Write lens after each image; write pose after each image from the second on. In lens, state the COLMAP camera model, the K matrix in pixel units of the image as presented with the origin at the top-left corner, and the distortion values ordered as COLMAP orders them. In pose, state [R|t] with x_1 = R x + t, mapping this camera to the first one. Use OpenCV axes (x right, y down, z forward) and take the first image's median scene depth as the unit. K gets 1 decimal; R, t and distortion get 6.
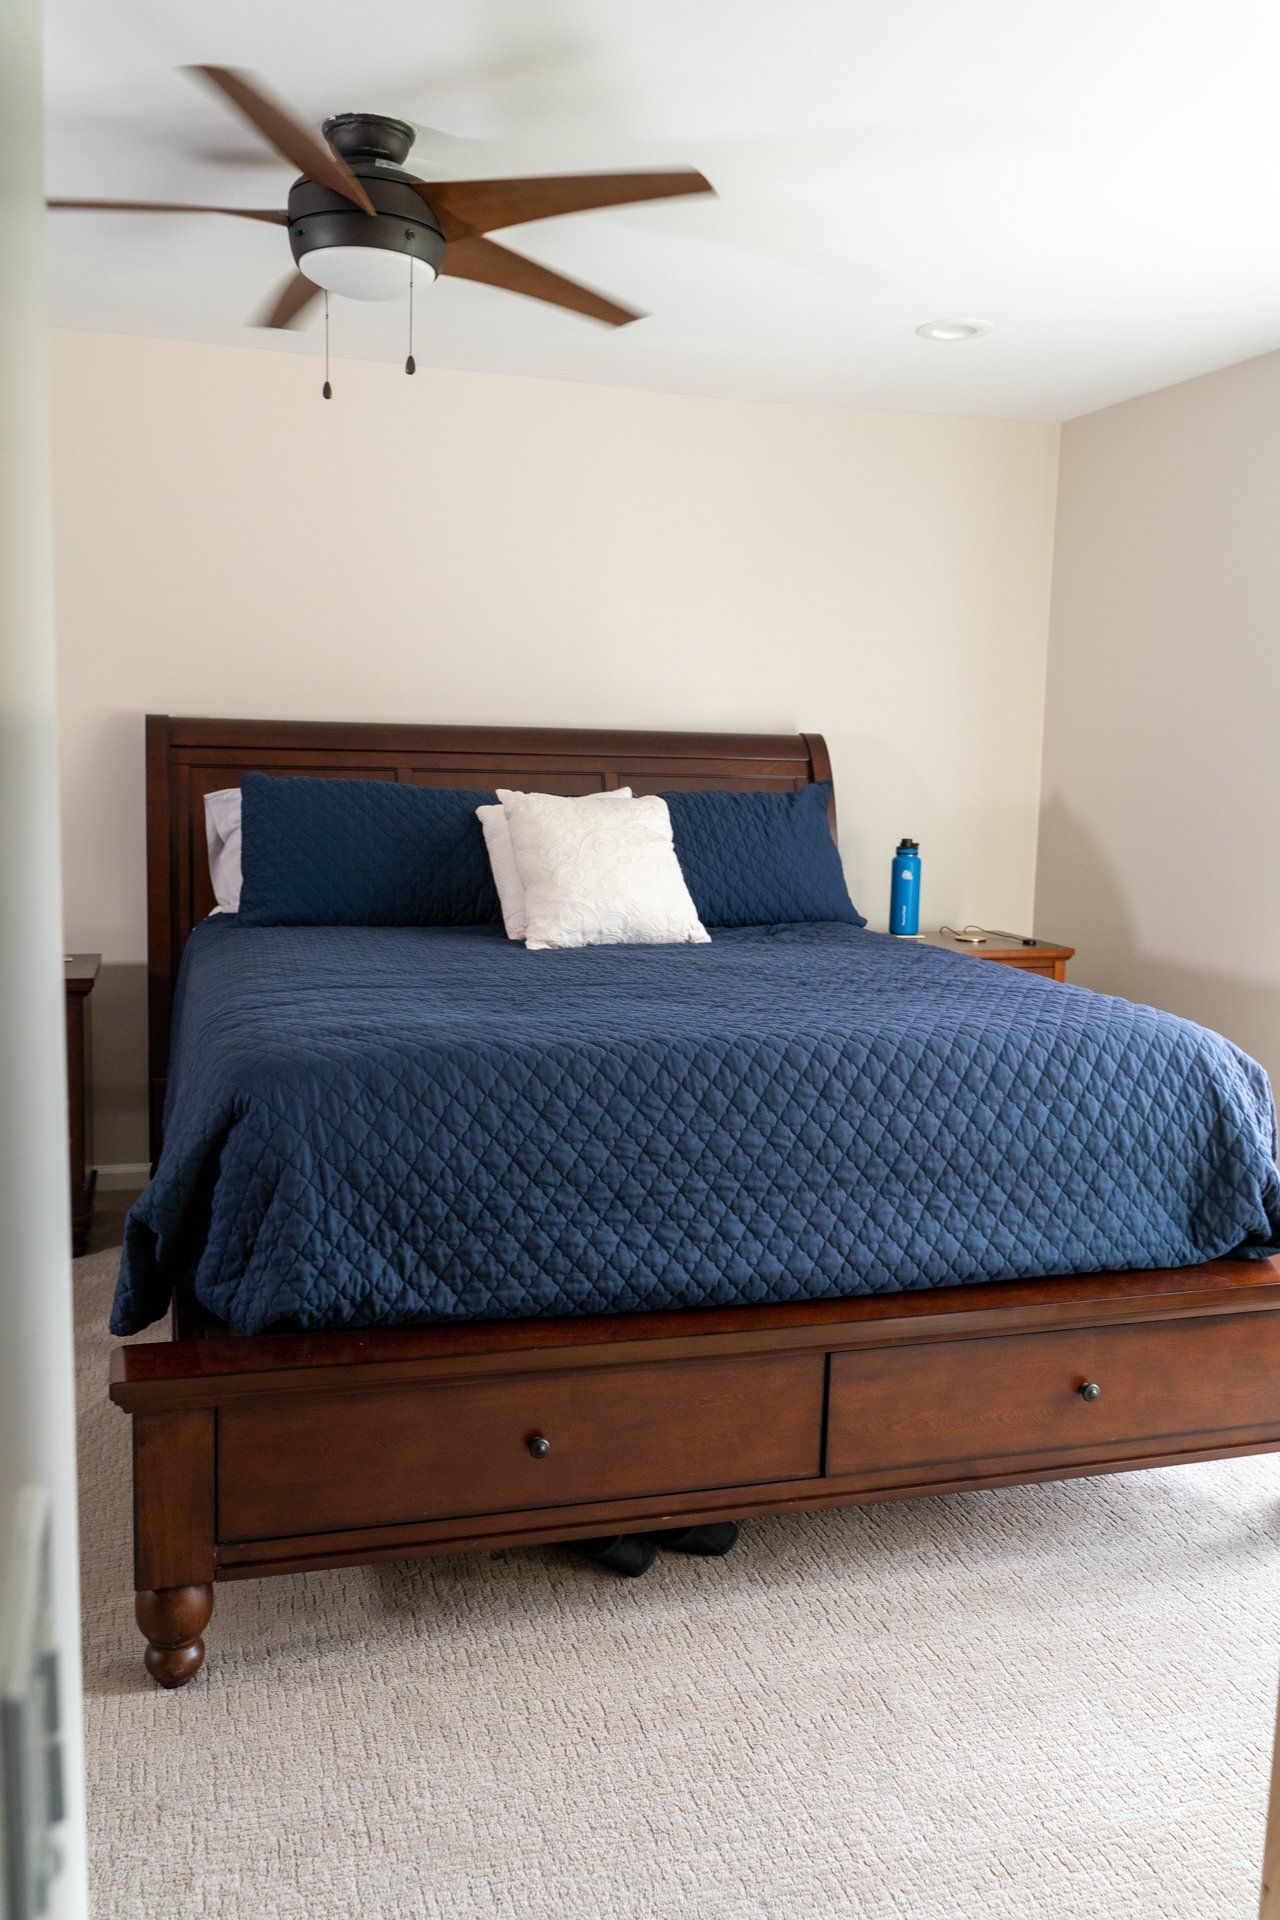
lens RADIAL K [[1640.5, 0, 636.2], [0, 1640.5, 934.5], [0, 0, 1]] dist [-0.001249, 0.000804]
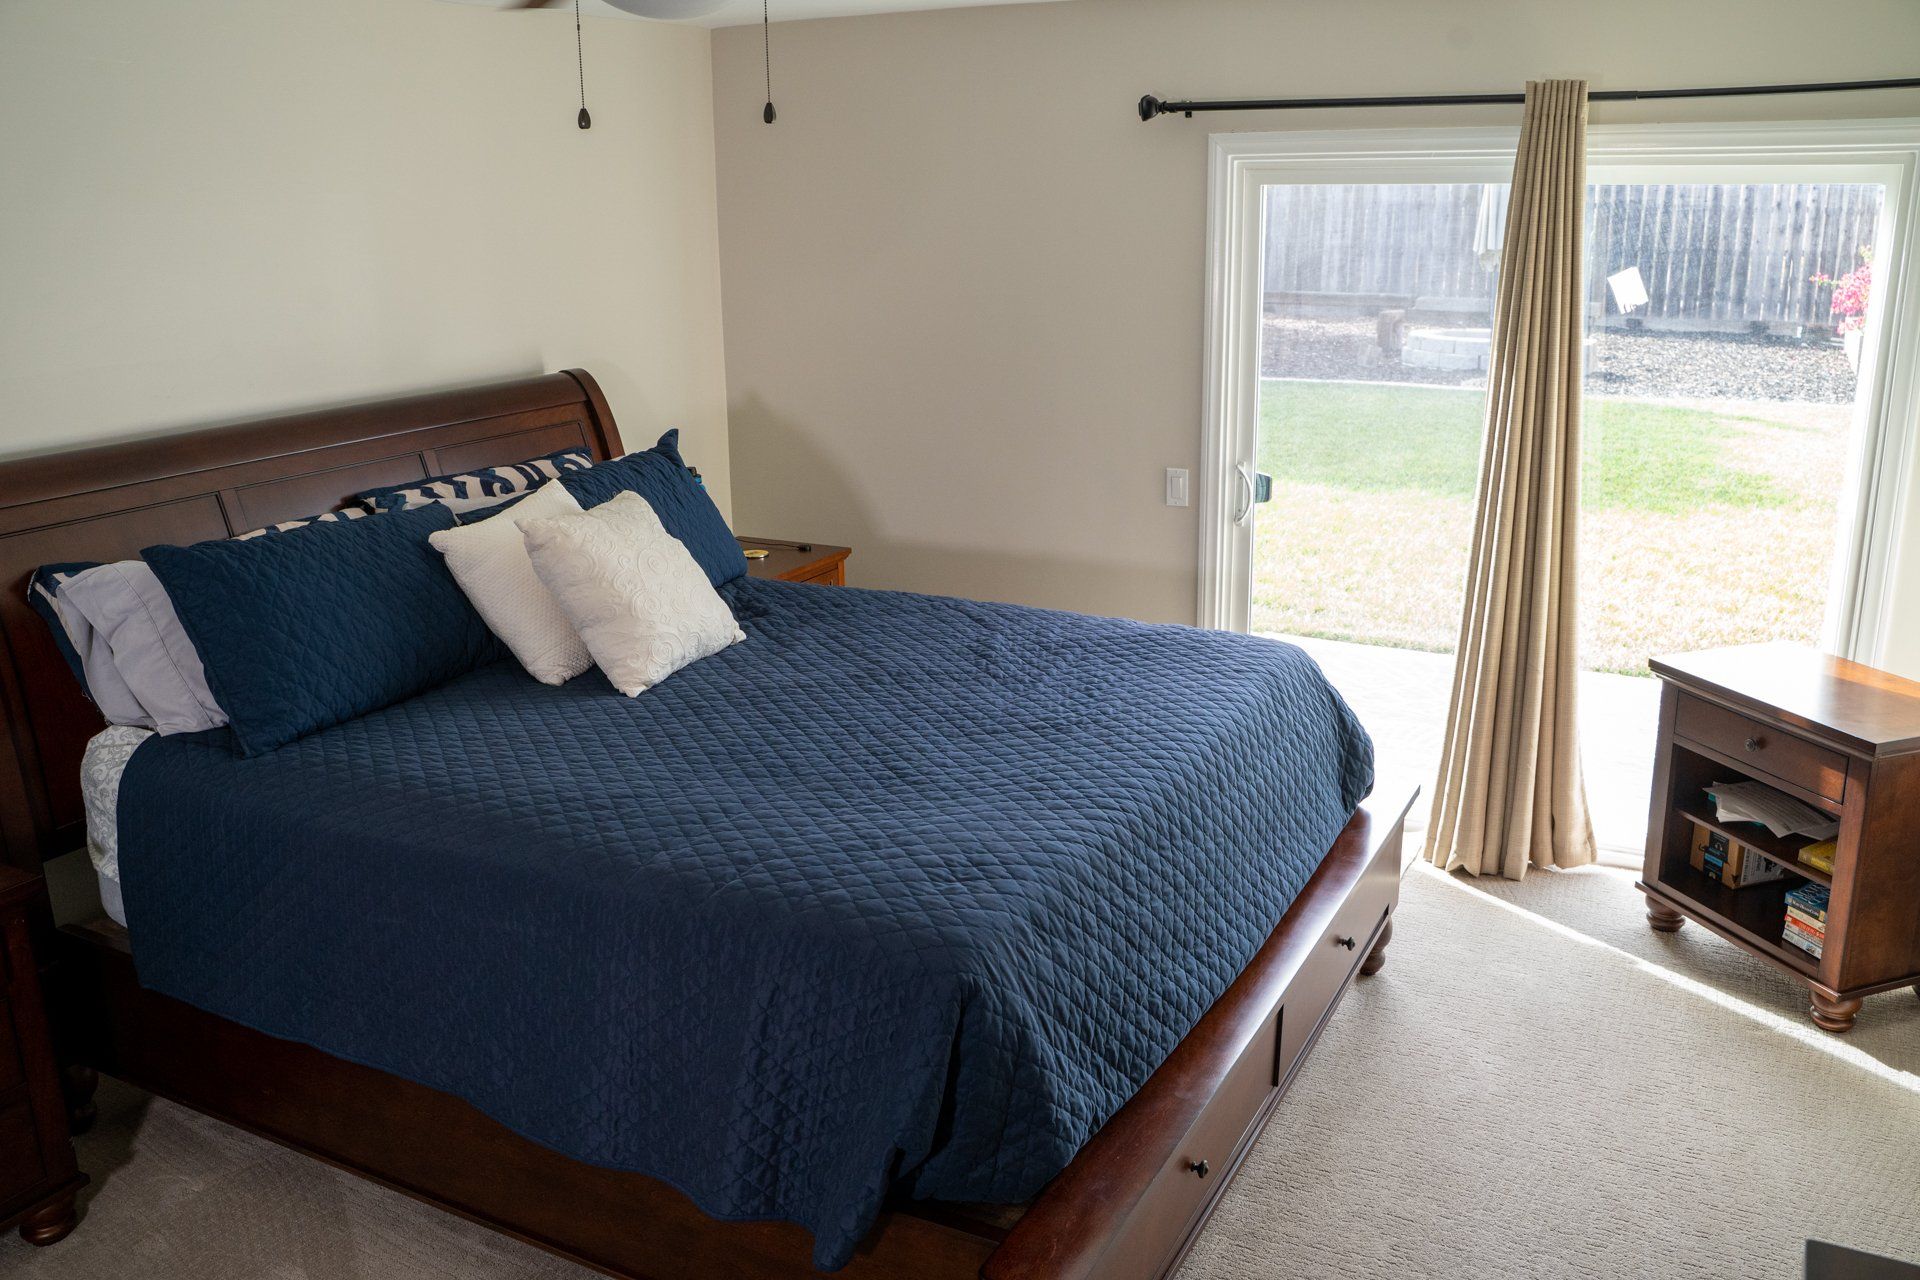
lens RADIAL K [[1640.5, 0, 967.2], [0, 1640.5, 647.0], [0, 0, 1]] dist [-0.001249, 0.000804]
pose [[0.700905, -0.231761, 0.674551, -0.536742], [0.121413, 0.970702, 0.207355, -0.181038], [-0.702845, -0.063437, 0.708509, 0.225023]]
